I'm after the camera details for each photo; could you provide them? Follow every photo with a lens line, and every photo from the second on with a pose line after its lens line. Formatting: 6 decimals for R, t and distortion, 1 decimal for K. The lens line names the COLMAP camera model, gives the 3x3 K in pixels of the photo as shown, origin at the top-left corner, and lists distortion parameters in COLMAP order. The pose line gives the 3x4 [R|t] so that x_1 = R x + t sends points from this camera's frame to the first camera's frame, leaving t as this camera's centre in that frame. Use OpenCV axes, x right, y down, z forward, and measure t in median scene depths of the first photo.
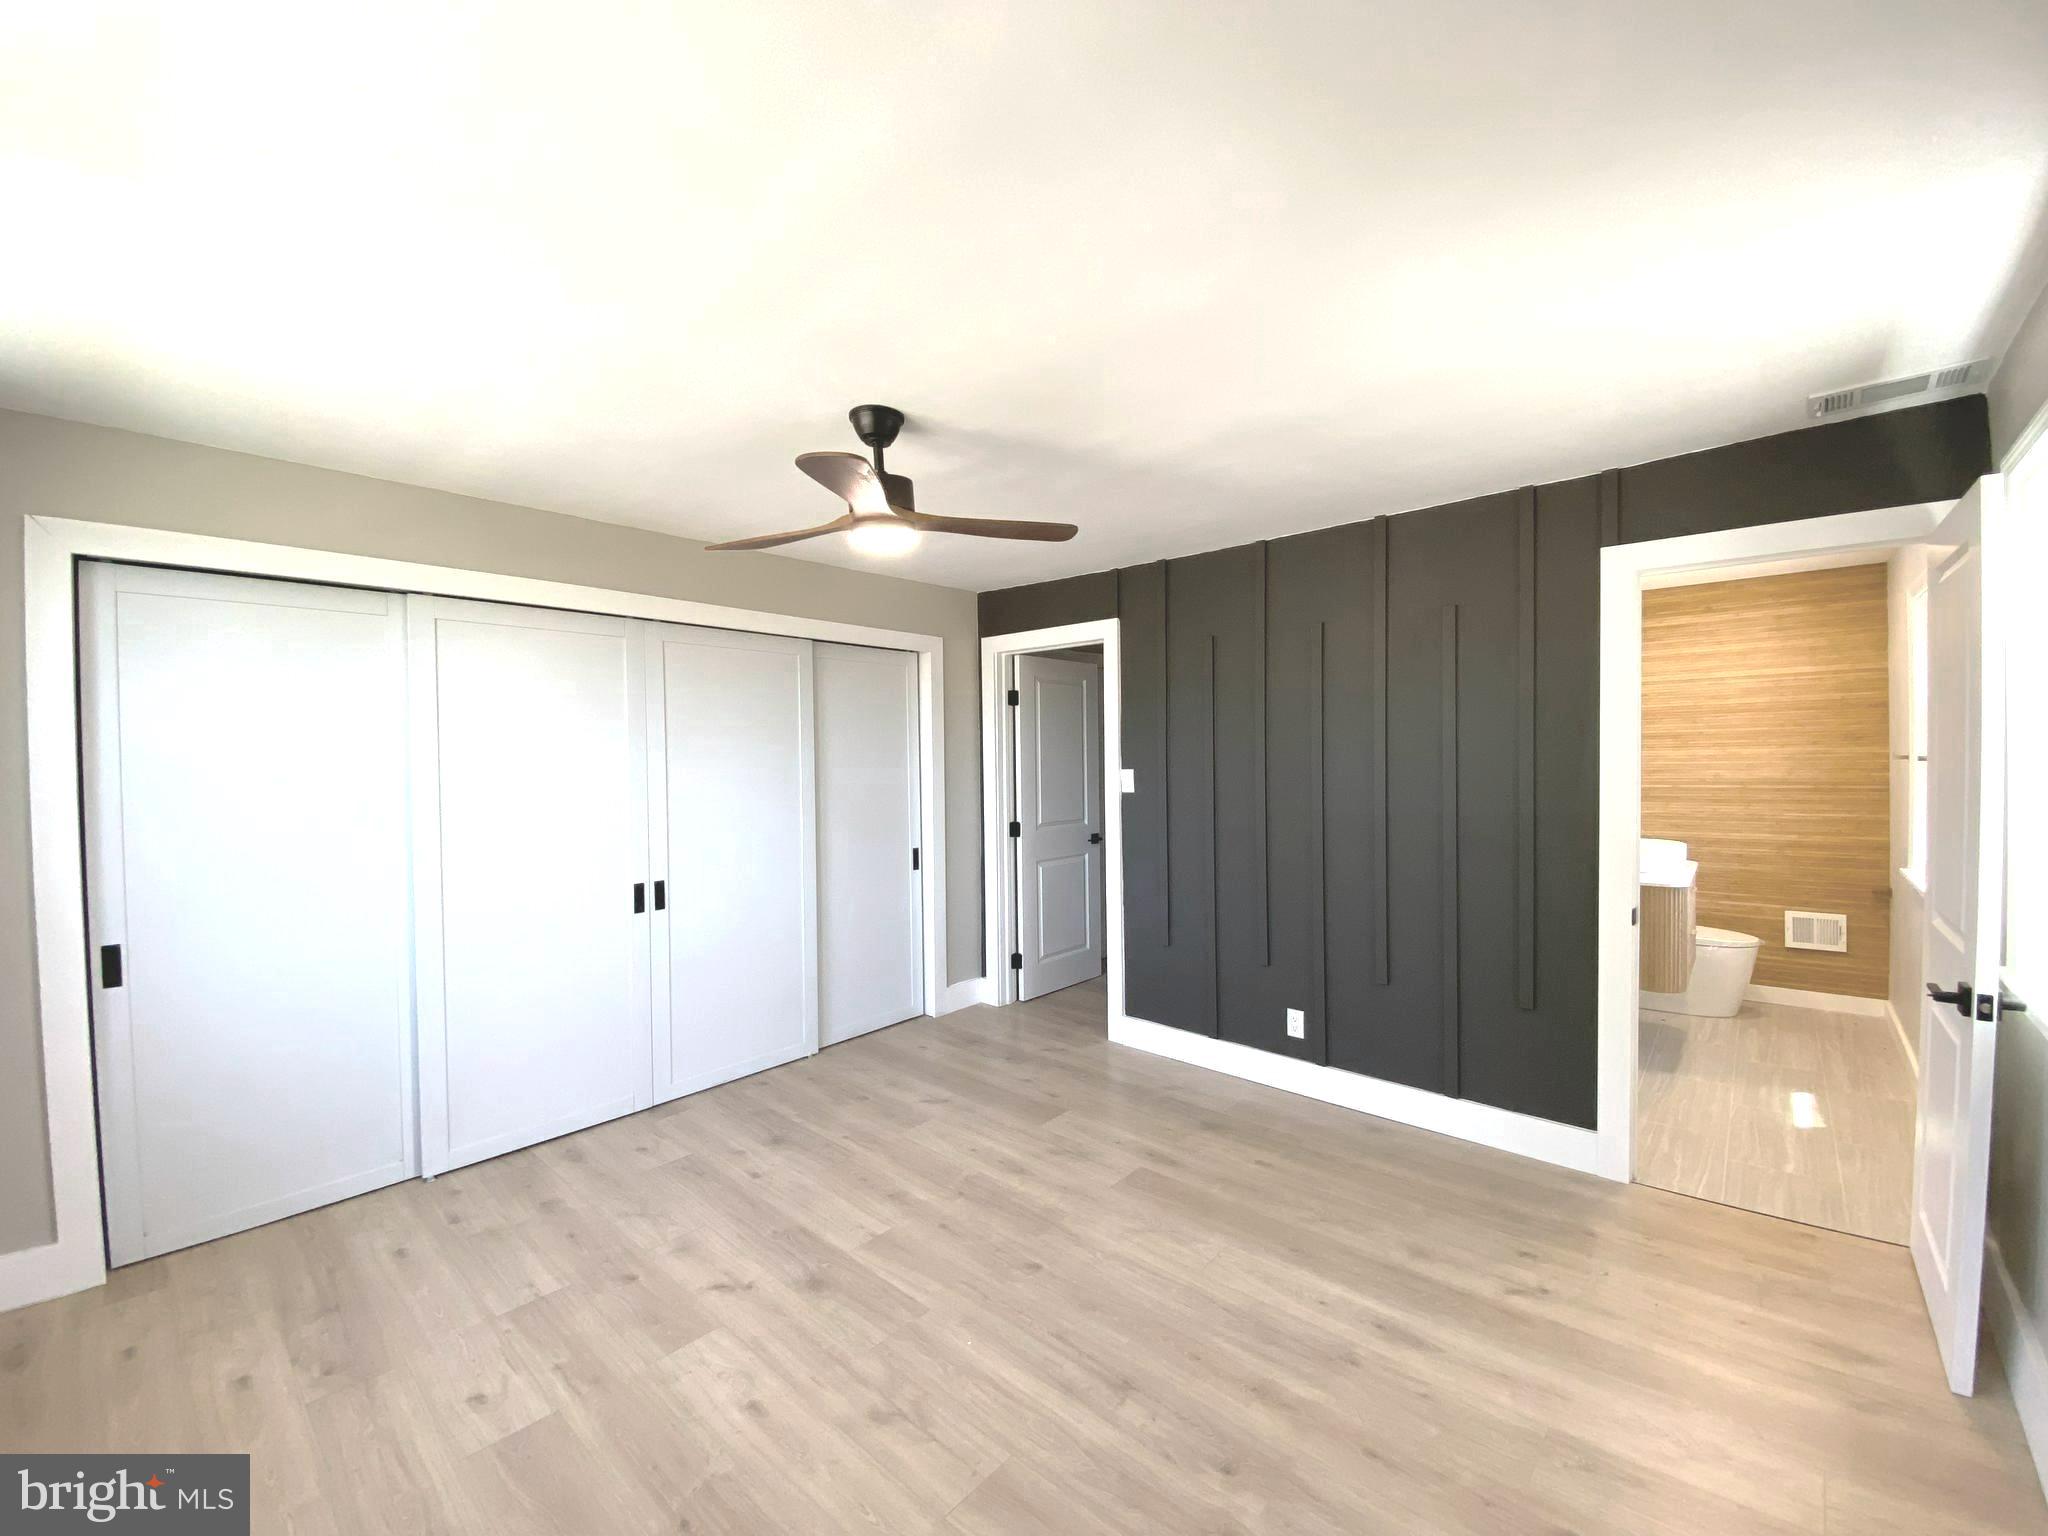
lens RADIAL K [[835.1, 0, 1024.0], [0, 835.1, 778.0], [0, 0, 1]] dist [0.003058, -0.004786]
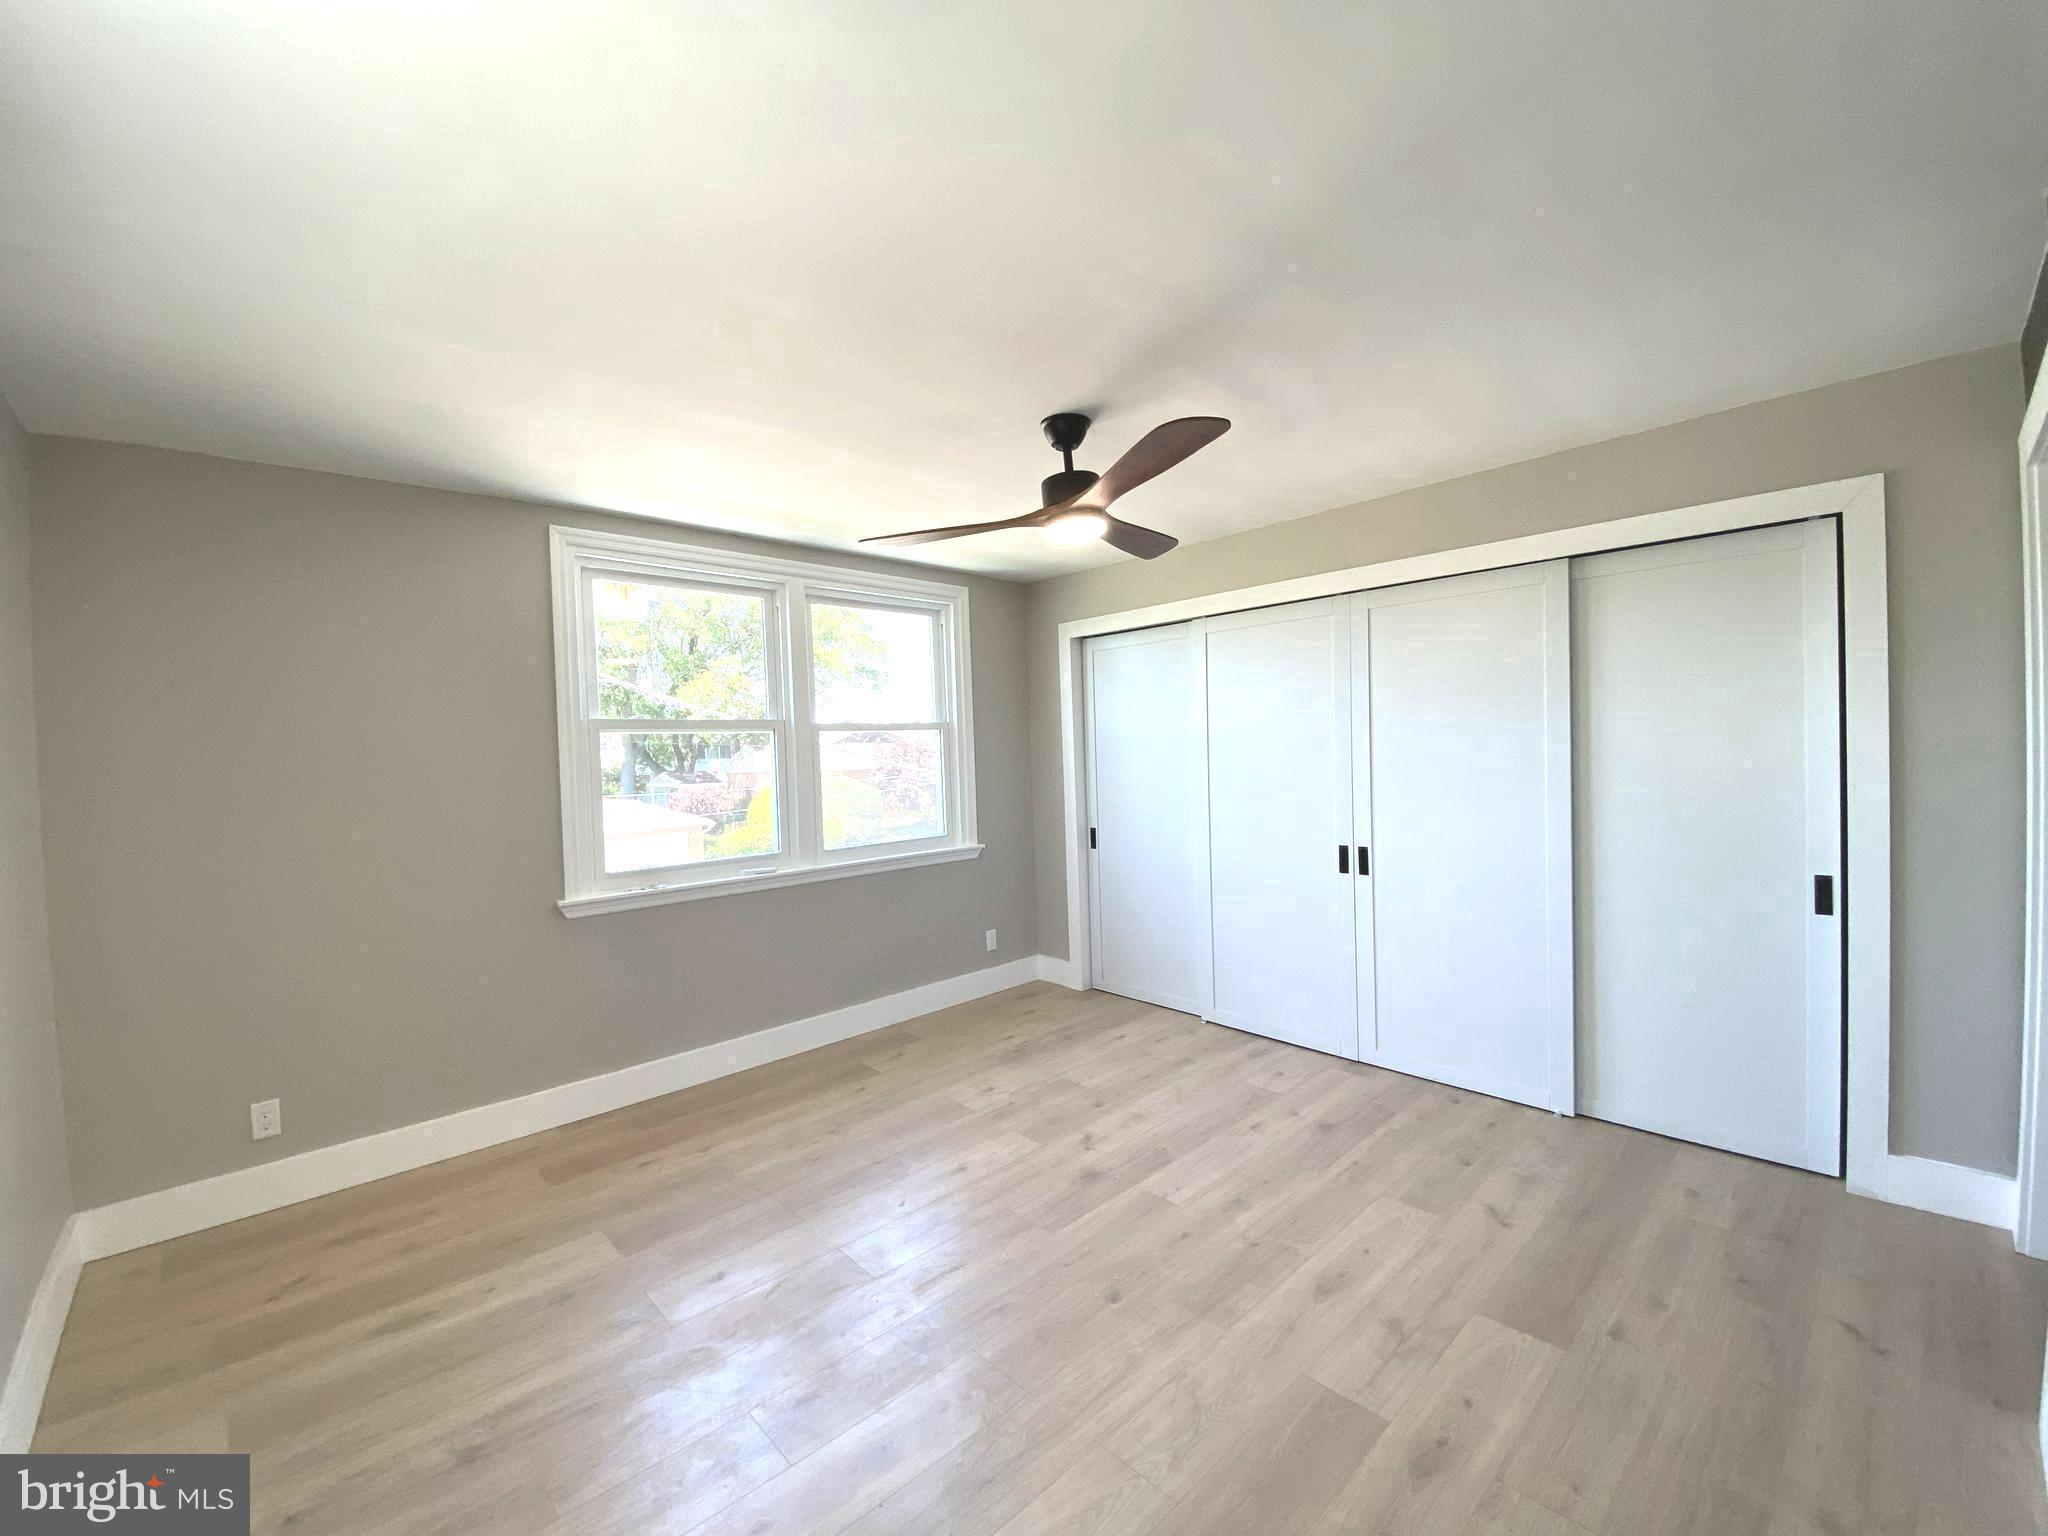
lens RADIAL K [[835.1, 0, 1011.2], [0, 835.1, 774.1], [0, 0, 1]] dist [0.003058, -0.004786]
pose [[-0.103695, 0.049794, -0.993362, 0.718569], [0.009252, 0.998751, 0.049098, -0.022813], [0.994566, -0.004099, -0.104026, 0.788268]]
